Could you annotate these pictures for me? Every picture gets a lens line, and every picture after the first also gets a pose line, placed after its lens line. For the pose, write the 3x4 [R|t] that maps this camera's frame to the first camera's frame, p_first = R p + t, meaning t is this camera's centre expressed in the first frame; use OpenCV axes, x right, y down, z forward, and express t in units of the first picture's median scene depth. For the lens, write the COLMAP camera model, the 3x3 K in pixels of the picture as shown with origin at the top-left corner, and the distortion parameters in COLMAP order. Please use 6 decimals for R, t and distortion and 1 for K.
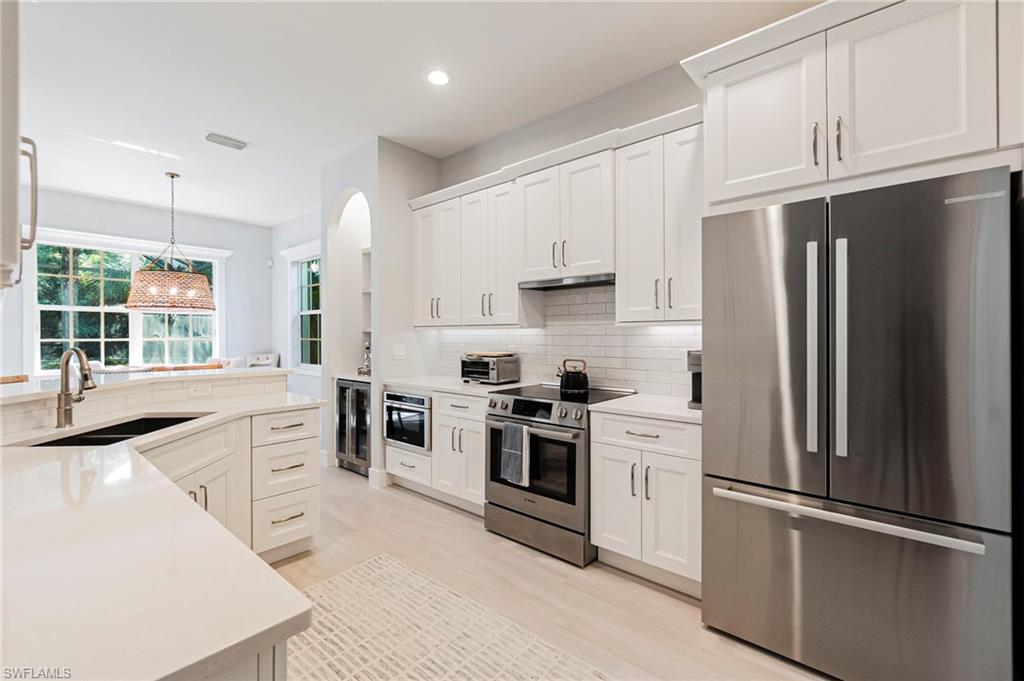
lens RADIAL K [[445.8, 0, 503.3], [0, 445.8, 336.5], [0, 0, 1]] dist [0.000777, 0.000065]
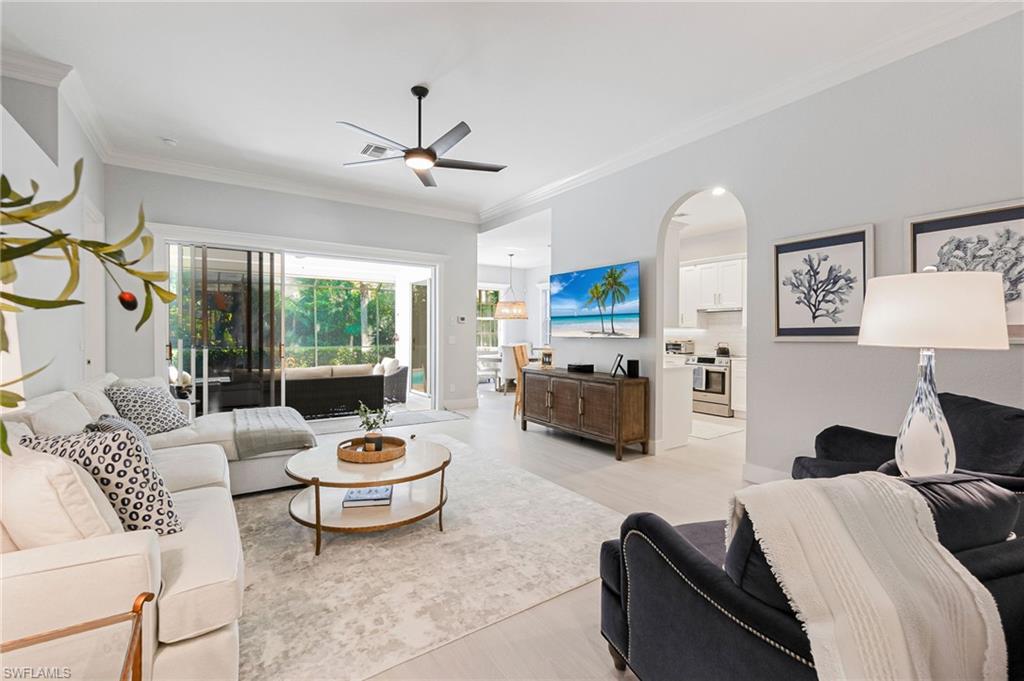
lens RADIAL K [[439.1, 0, 507.2], [0, 439.1, 342.1], [0, 0, 1]] dist [0.000990, 0.000021]
pose [[0.967637, 0.009006, -0.252185, -0.323634], [-0.003916, 0.999779, 0.020676, 0.006057], [0.252315, -0.019020, 0.967458, -1.380611]]
